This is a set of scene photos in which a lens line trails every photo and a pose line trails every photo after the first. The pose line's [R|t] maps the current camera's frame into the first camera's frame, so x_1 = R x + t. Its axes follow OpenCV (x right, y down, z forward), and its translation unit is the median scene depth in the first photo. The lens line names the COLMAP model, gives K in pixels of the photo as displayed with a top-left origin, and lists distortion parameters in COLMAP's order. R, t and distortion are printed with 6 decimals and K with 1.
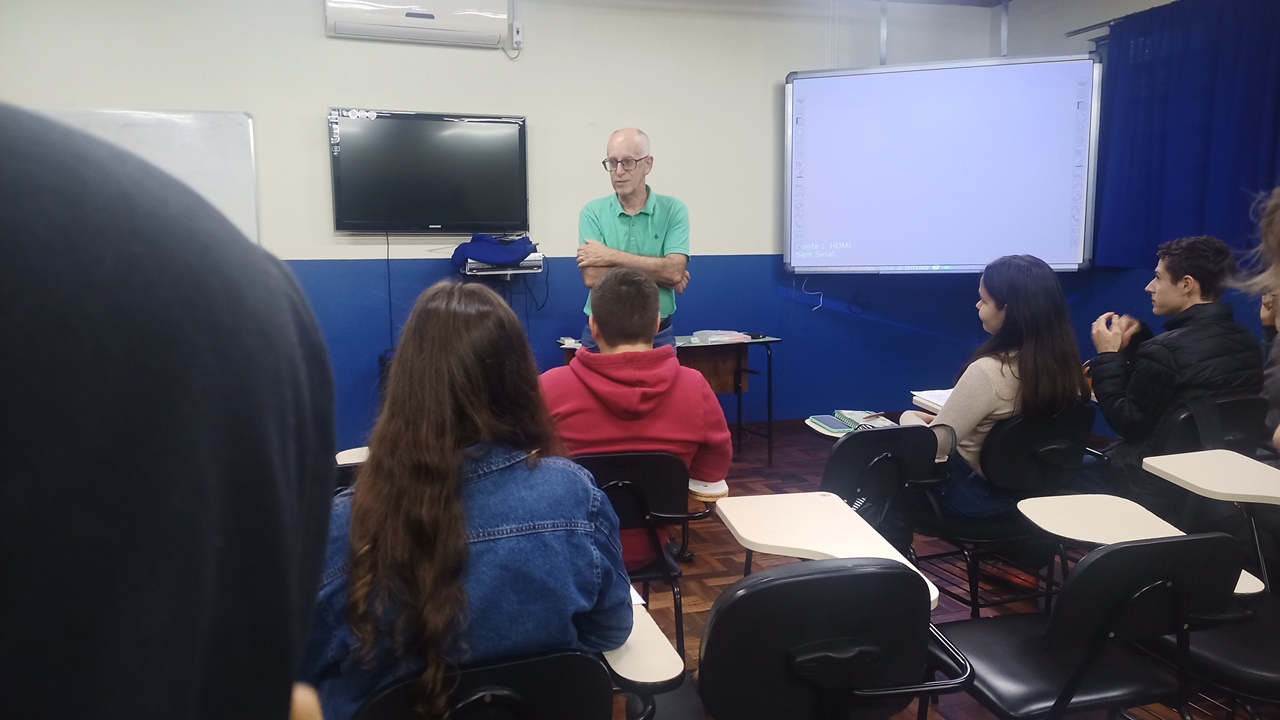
lens RADIAL K [[951.6, 0, 625.8], [0, 951.6, 357.5], [0, 0, 1]] dist [0.000847, -0.000829]
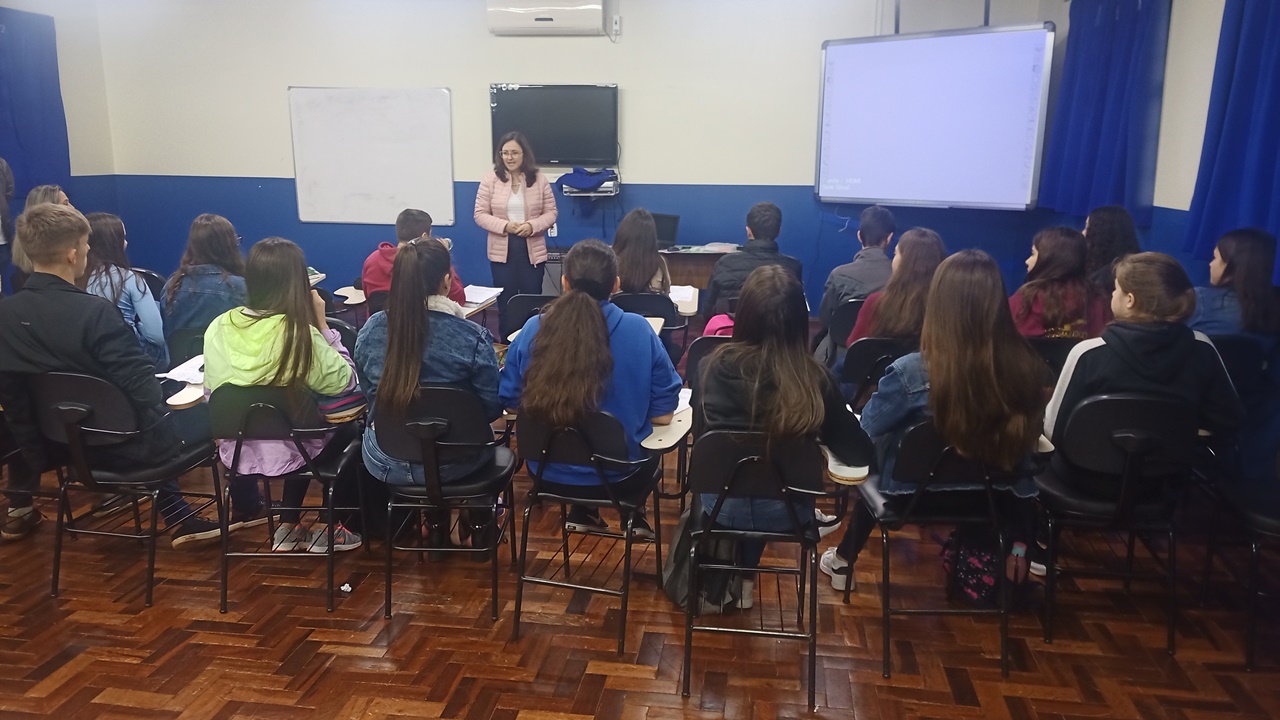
lens RADIAL K [[974.2, 0, 633.2], [0, 974.2, 365.1], [0, 0, 1]] dist [0.013003, -0.000504]
pose [[0.894801, 0.113412, -0.431821, 0.596617], [-0.064312, 0.989853, 0.126707, -0.022754], [0.441809, -0.085606, 0.893015, -0.331950]]
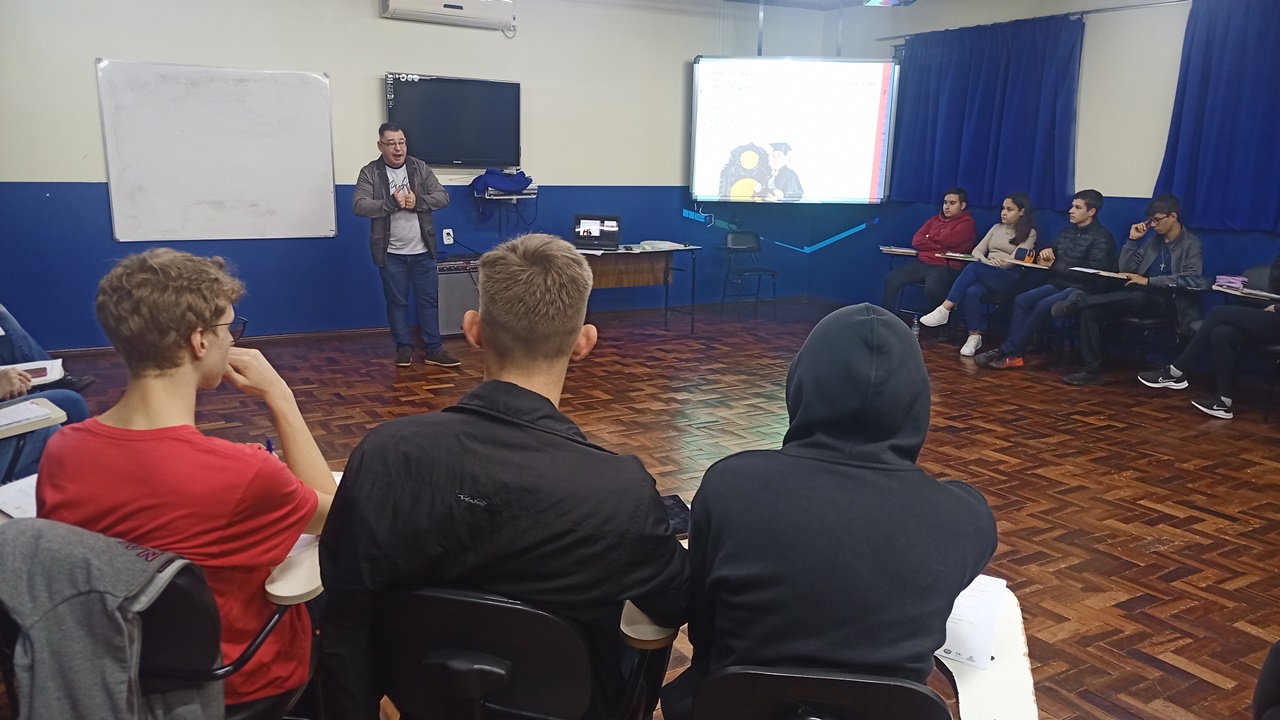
lens RADIAL K [[974.2, 0, 633.2], [0, 974.2, 365.1], [0, 0, 1]] dist [0.013003, -0.000504]
pose [[0.969112, -0.020450, 0.245771, -0.300791], [-0.005188, 0.994645, 0.103221, 0.006927], [-0.246566, -0.101307, 0.963816, -0.438226]]
